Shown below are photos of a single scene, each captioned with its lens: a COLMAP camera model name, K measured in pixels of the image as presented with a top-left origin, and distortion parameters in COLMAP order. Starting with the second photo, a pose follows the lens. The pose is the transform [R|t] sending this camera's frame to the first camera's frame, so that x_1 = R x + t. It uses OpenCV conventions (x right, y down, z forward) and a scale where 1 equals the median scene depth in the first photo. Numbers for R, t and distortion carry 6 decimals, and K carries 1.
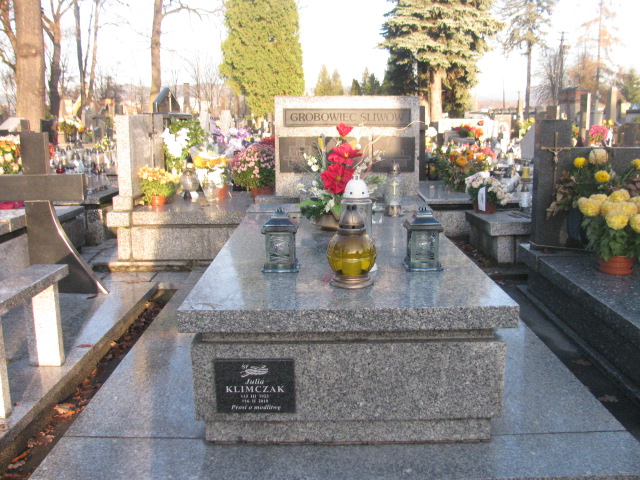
lens RADIAL K [[661.5, 0, 331.9], [0, 661.5, 238.7], [0, 0, 1]] dist [-0.231481, 0.261114]
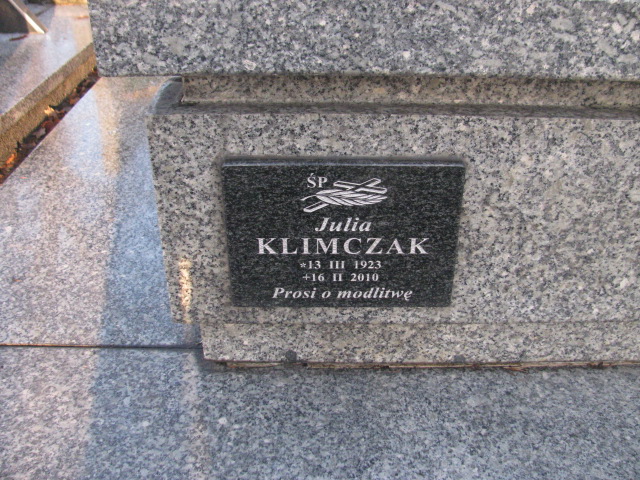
lens RADIAL K [[661.5, 0, 331.9], [0, 661.5, 238.7], [0, 0, 1]] dist [-0.231481, 0.261114]
pose [[0.999832, 0.014098, 0.011693, -0.127396], [-0.017299, 0.936639, 0.349869, 0.106211], [-0.006020, -0.350013, 0.936726, 0.675475]]
